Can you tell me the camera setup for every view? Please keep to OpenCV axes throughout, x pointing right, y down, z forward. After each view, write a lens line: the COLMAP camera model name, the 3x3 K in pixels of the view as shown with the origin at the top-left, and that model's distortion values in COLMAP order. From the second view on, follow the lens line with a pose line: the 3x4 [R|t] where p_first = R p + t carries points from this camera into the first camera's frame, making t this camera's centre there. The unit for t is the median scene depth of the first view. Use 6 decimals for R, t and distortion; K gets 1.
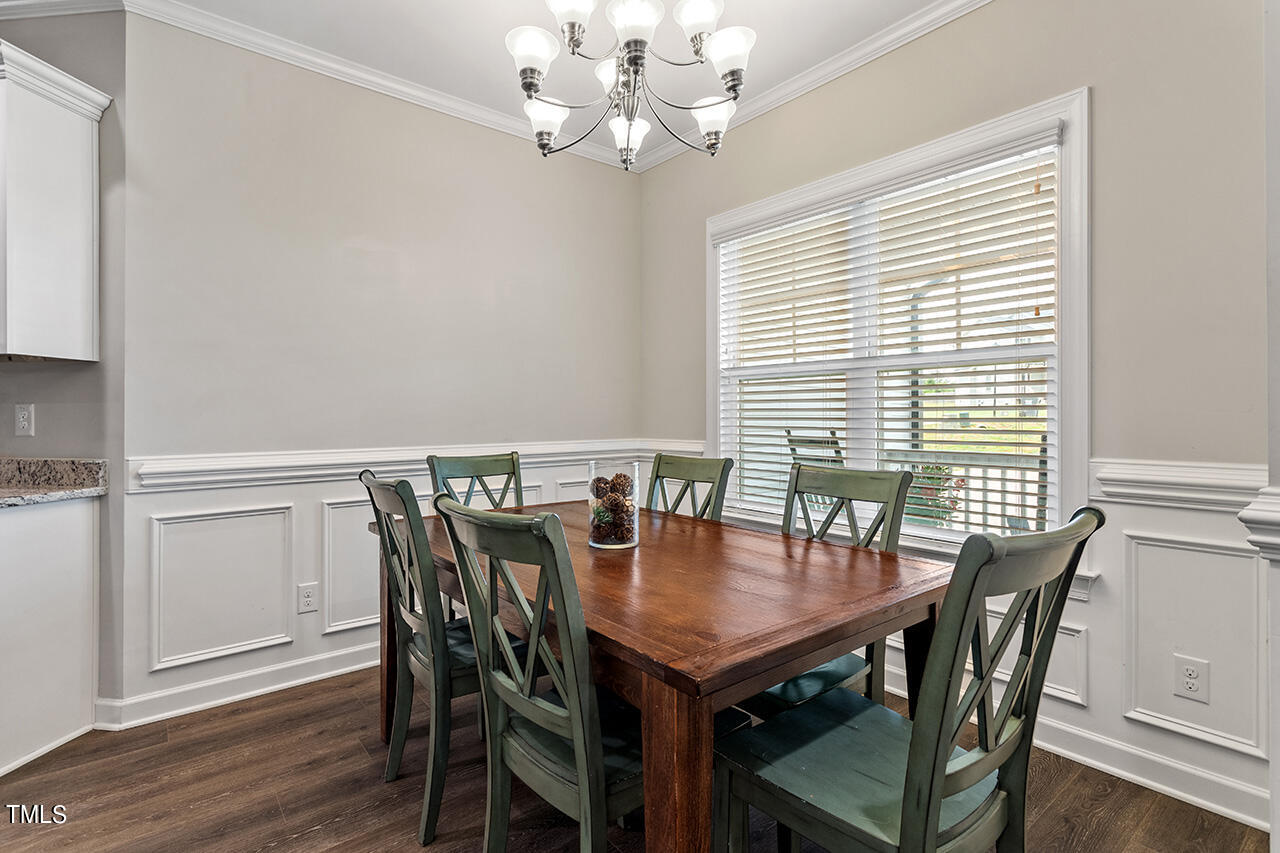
lens RADIAL K [[601.2, 0, 641.6], [0, 601.2, 414.3], [0, 0, 1]] dist [-0.023059, -0.000043]
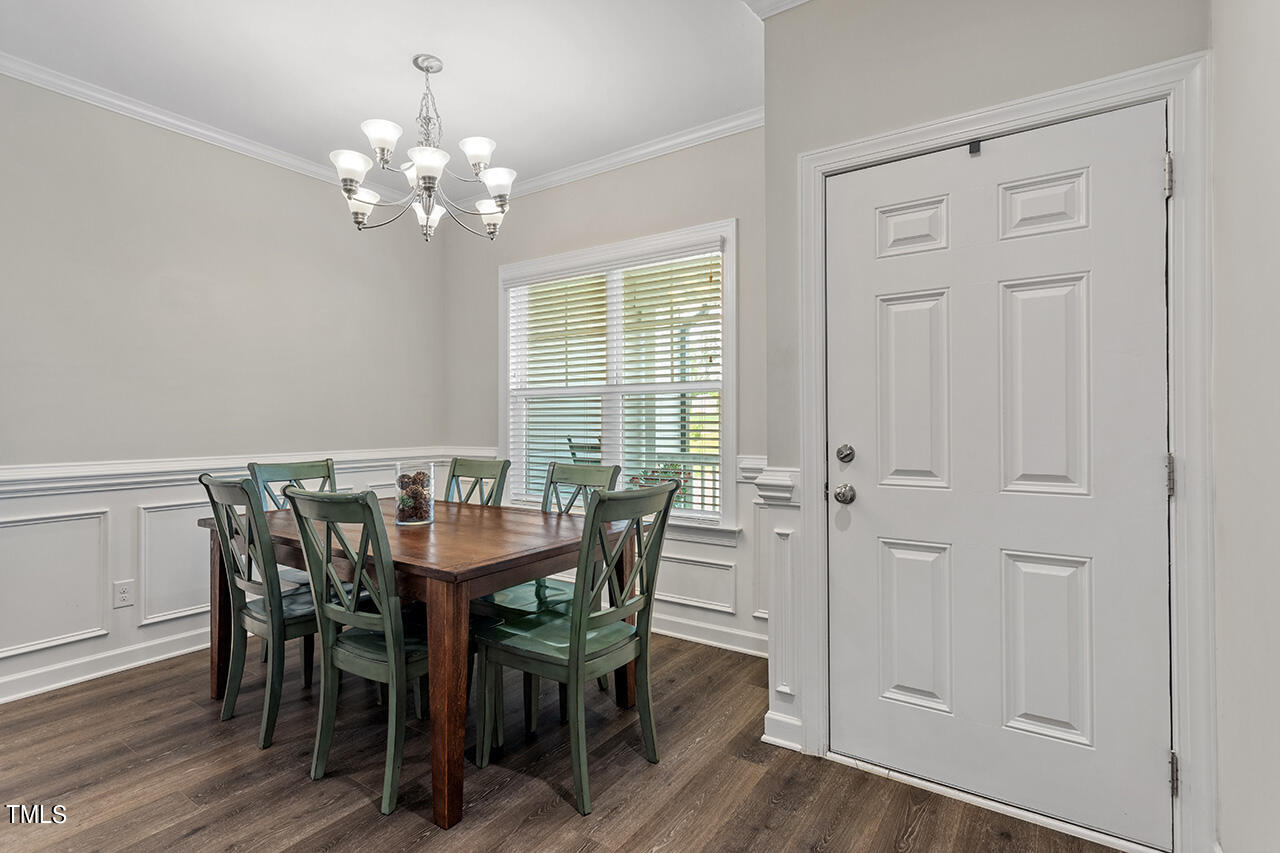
lens RADIAL K [[613.6, 0, 636.3], [0, 613.6, 419.0], [0, 0, 1]] dist [0.001654, 0.000042]
pose [[0.960258, 0.000172, 0.279112, 0.044481], [0.000858, 0.999993, -0.003566, -0.015261], [-0.279111, 0.003664, 0.960252, -0.456692]]
